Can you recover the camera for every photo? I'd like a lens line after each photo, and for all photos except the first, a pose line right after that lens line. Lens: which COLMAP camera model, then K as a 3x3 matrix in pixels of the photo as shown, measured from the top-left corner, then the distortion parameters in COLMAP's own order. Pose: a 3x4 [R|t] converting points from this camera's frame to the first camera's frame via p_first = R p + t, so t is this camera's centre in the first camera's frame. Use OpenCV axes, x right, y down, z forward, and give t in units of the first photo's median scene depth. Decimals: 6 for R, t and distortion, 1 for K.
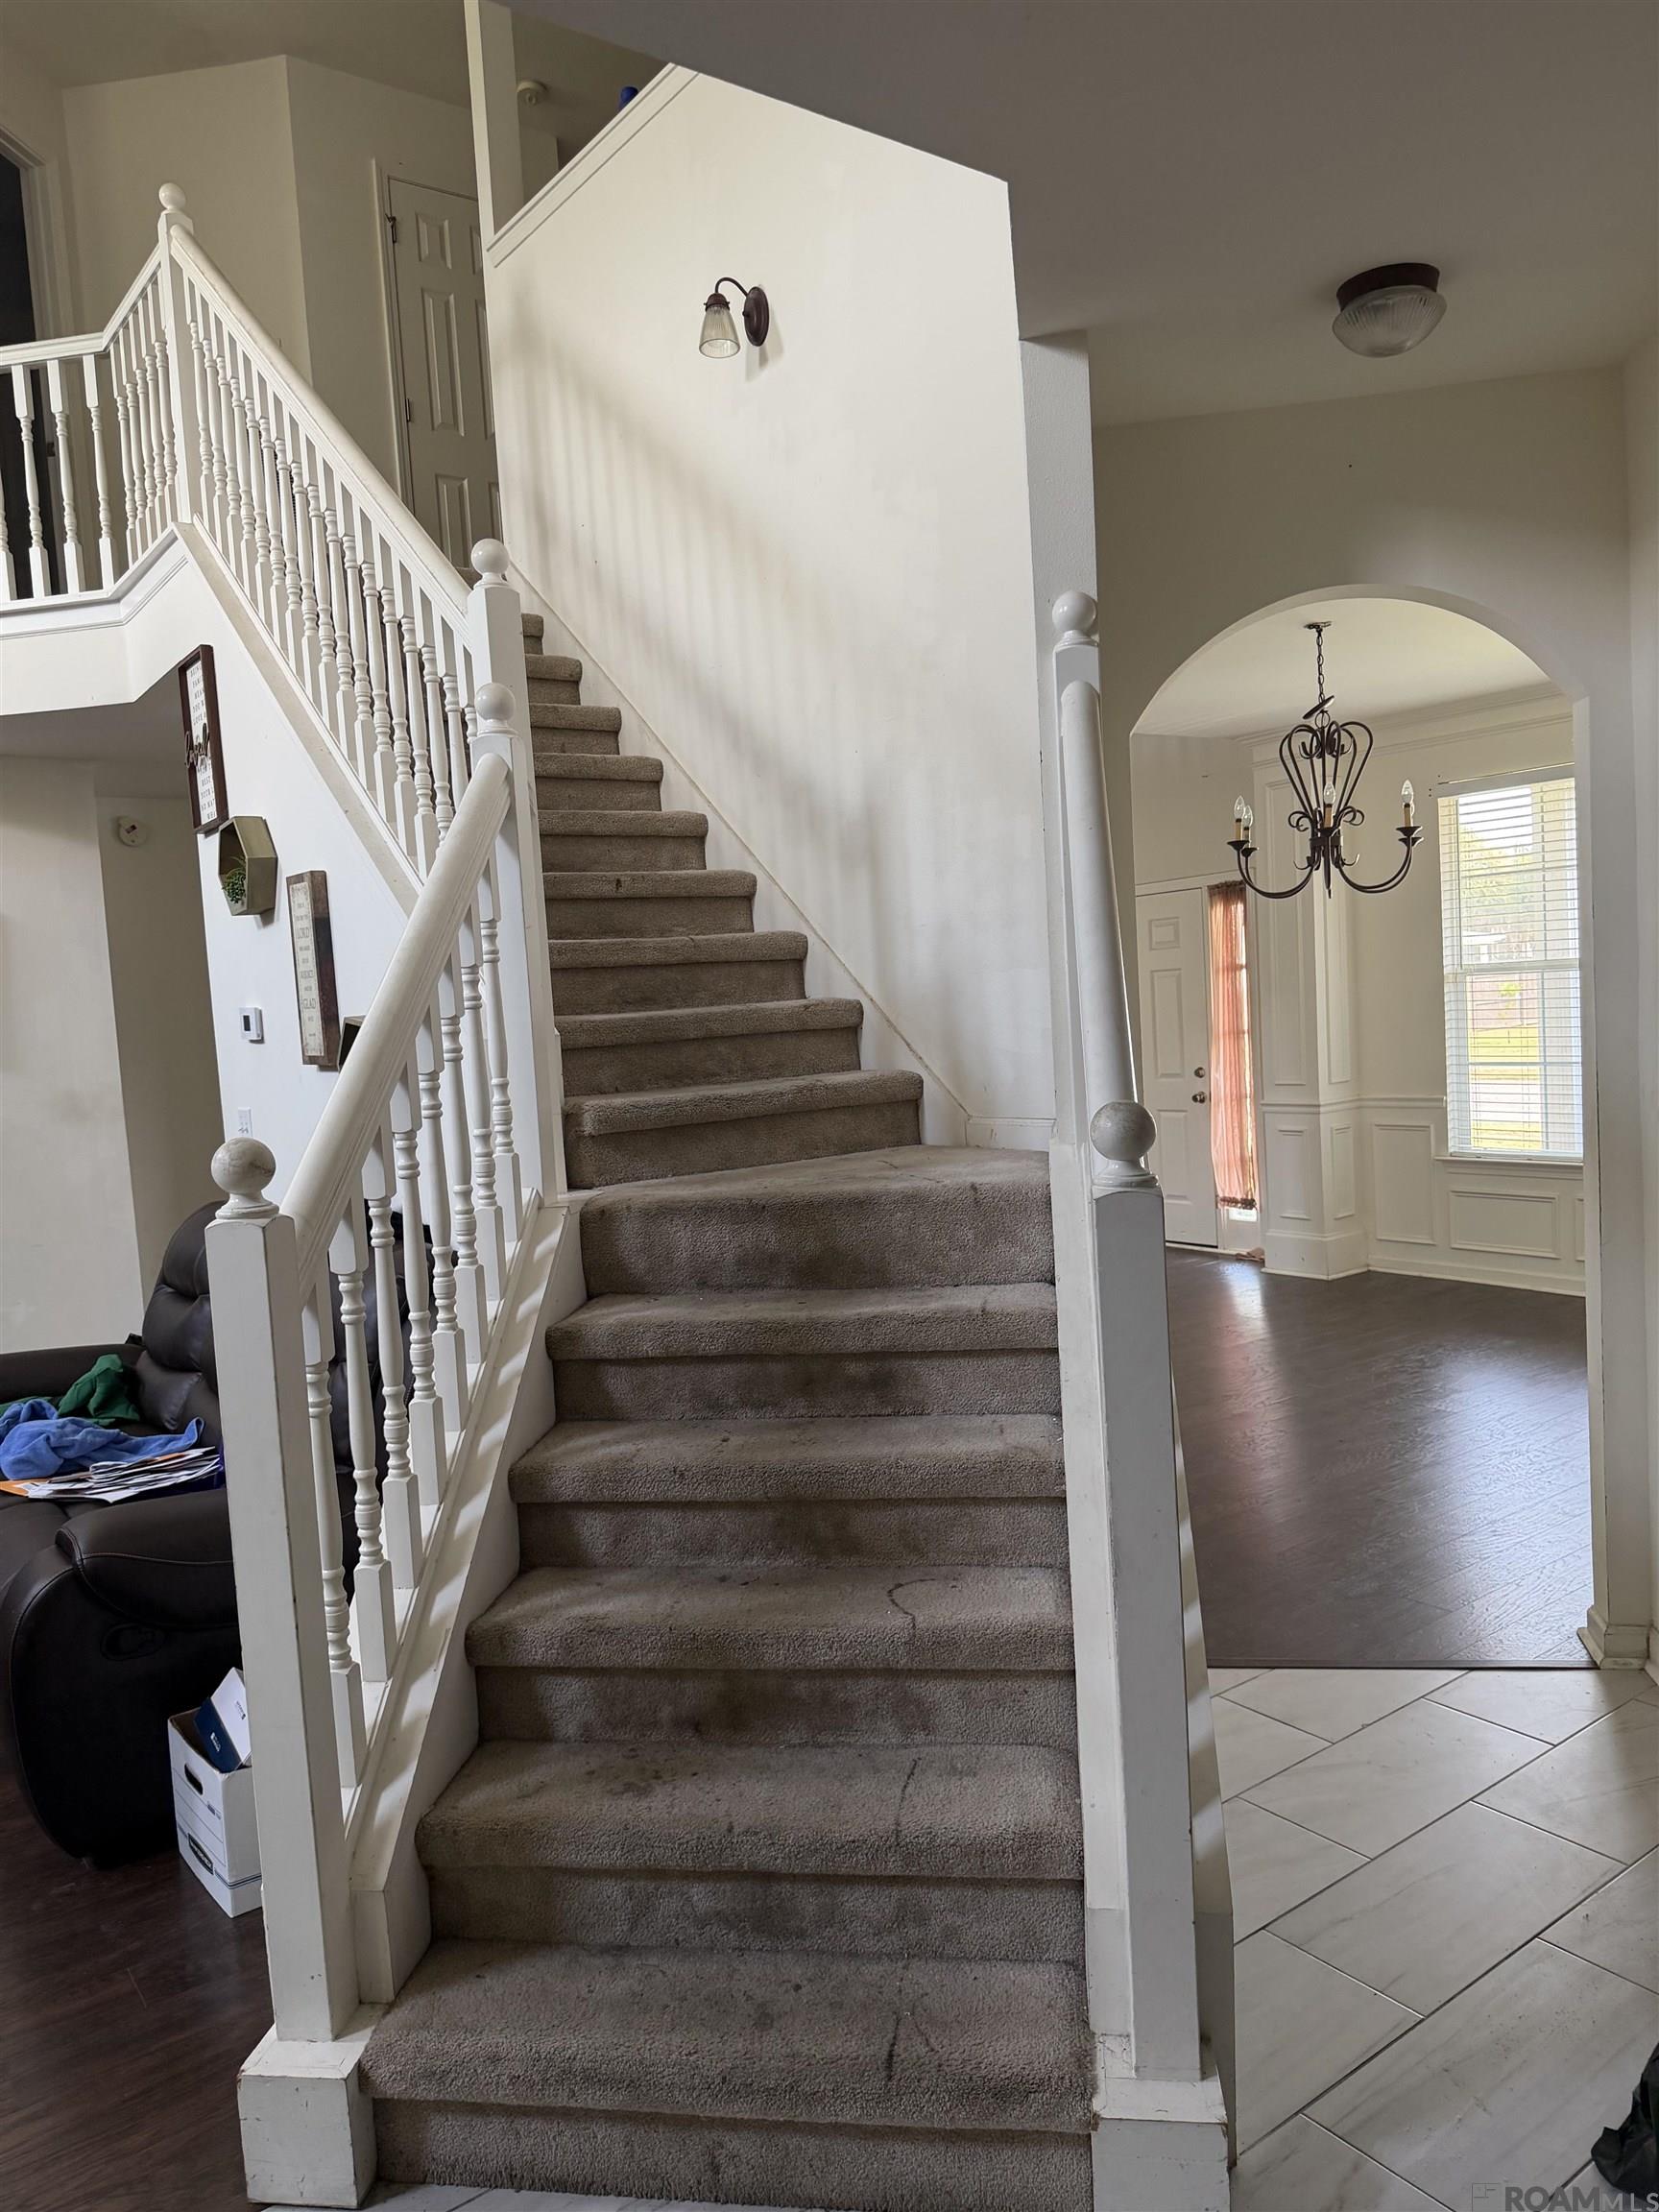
lens RADIAL K [[1547.7, 0, 829.5], [0, 1547.7, 1106.0], [0, 0, 1]] dist [0.118573, -0.153202]
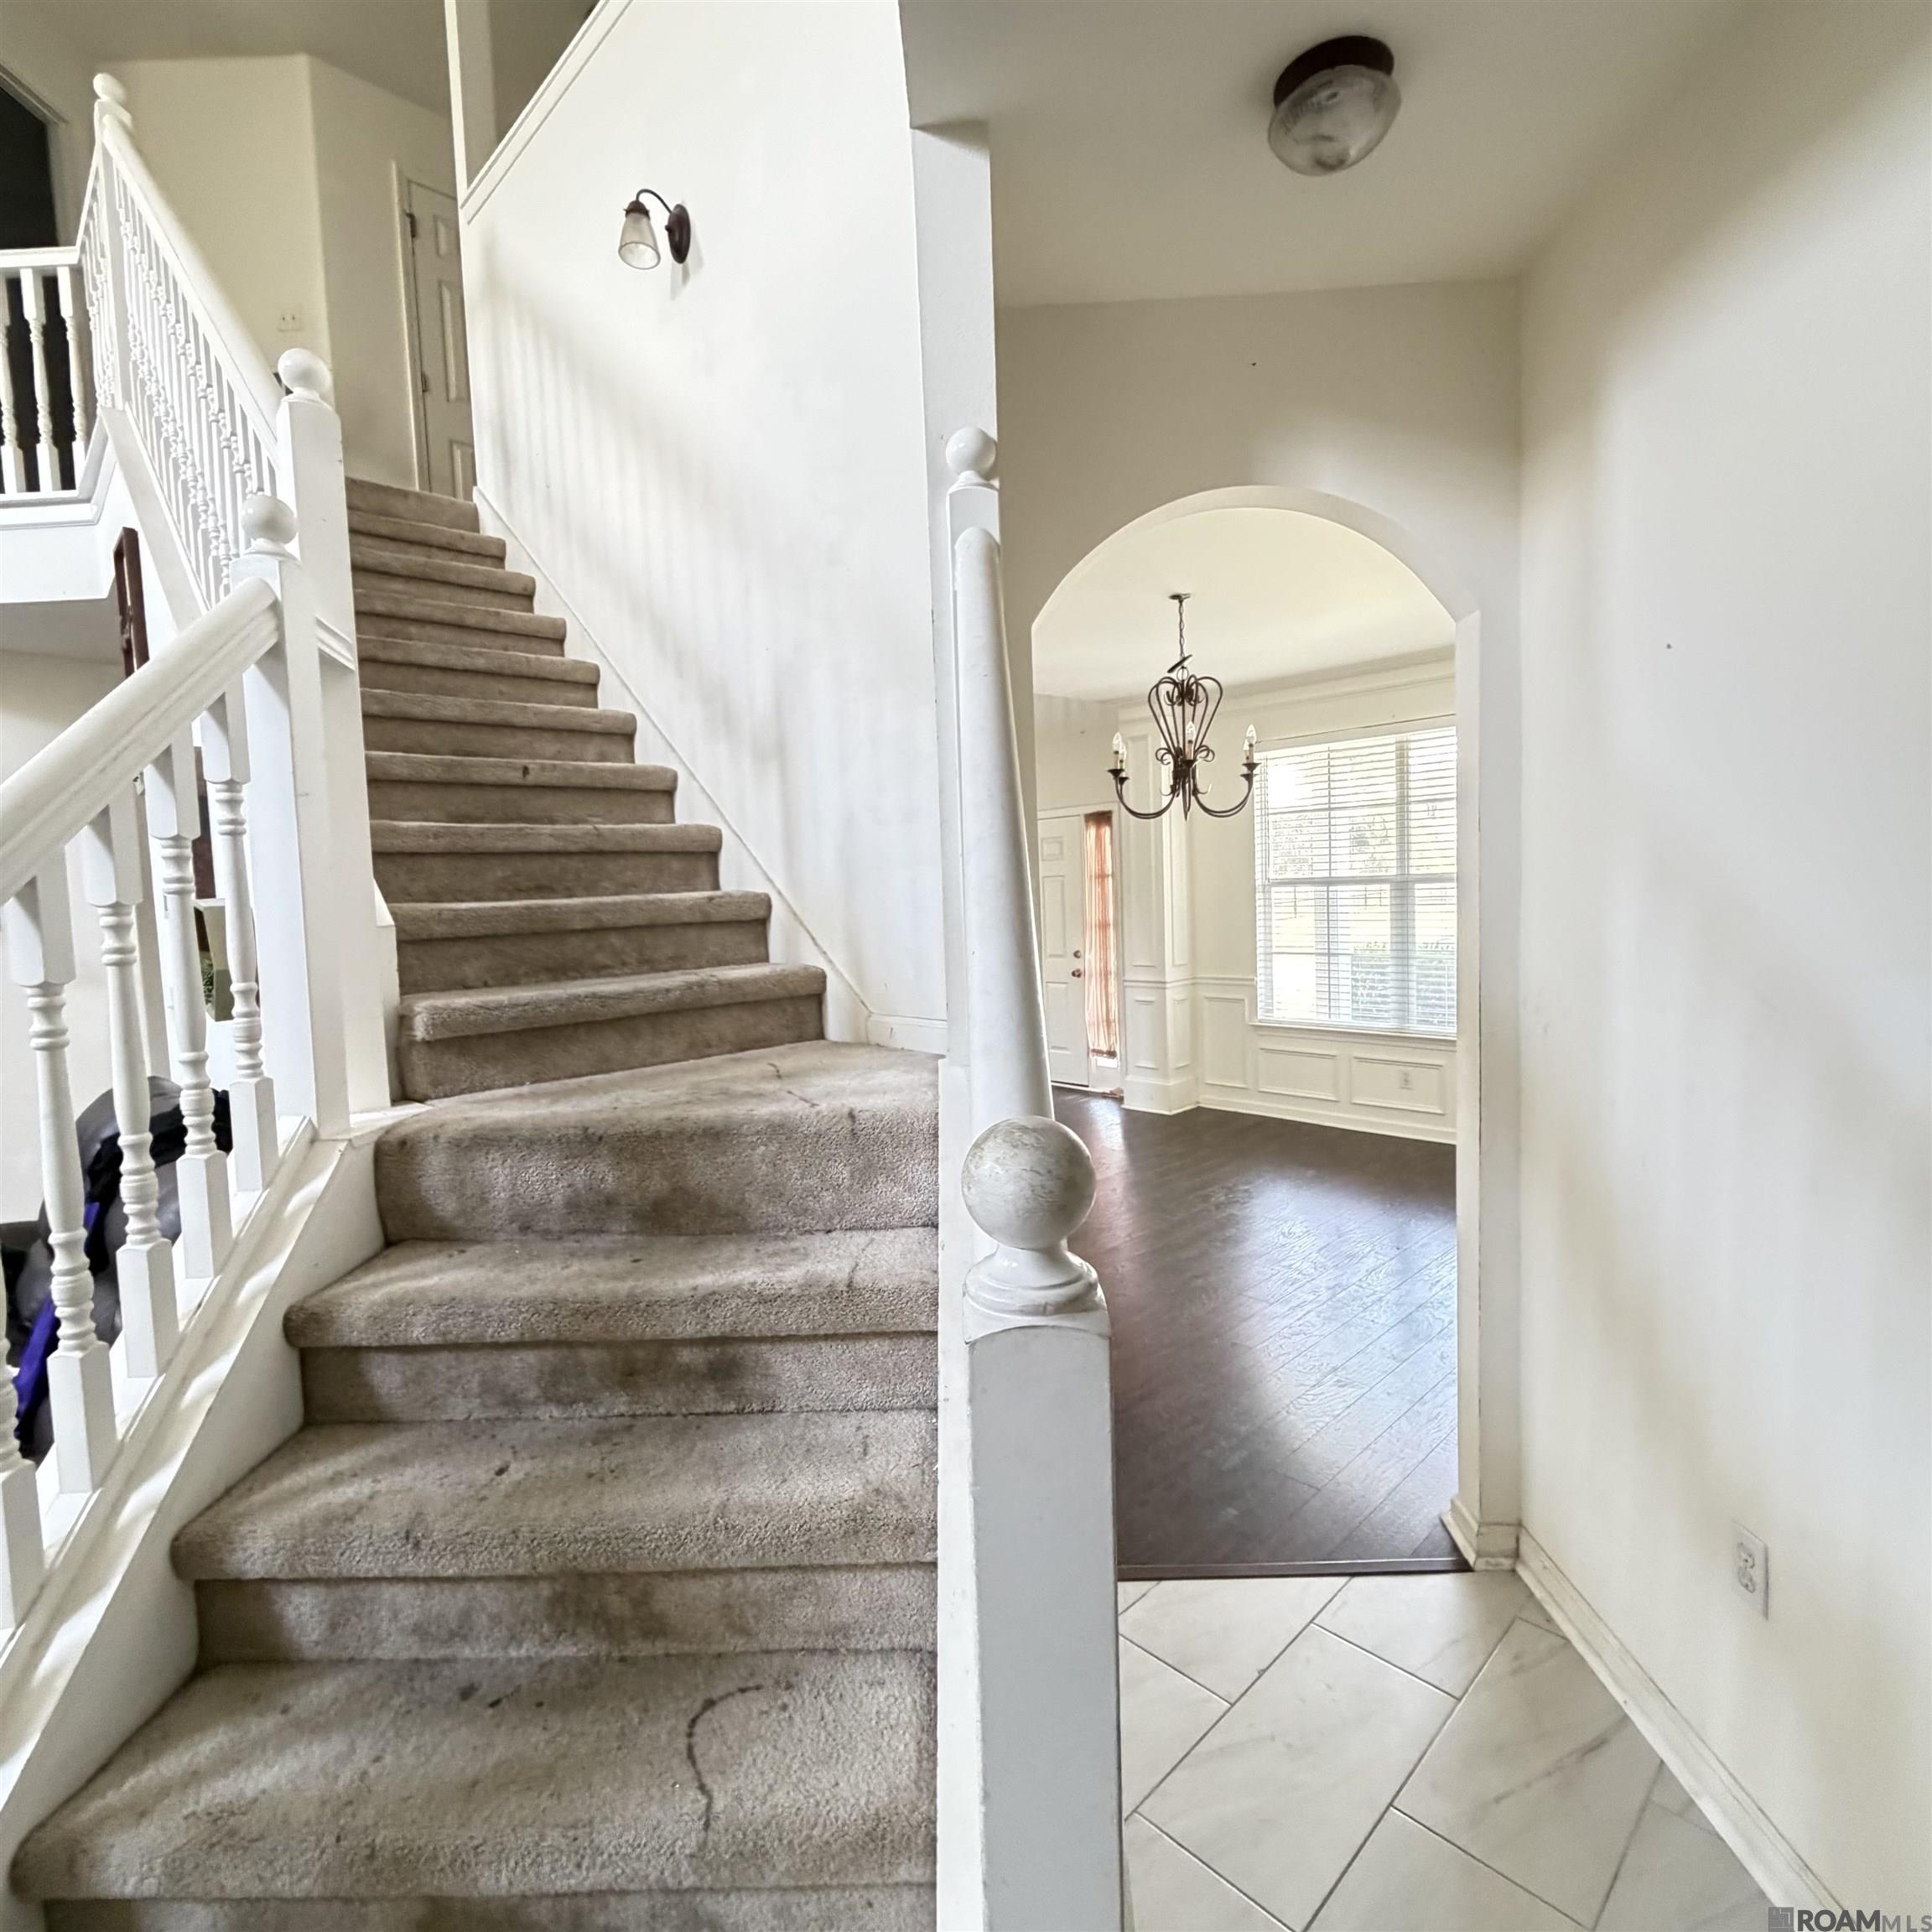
lens RADIAL K [[1033.2, 0, 972.0], [0, 1033.2, 961.2], [0, 0, 1]] dist [0.005265, 0.000404]
pose [[0.989981, 0.014239, 0.140479, 0.060808], [-0.013744, 0.999895, -0.004489, -0.024330], [-0.140528, 0.002513, 0.990073, 0.332661]]
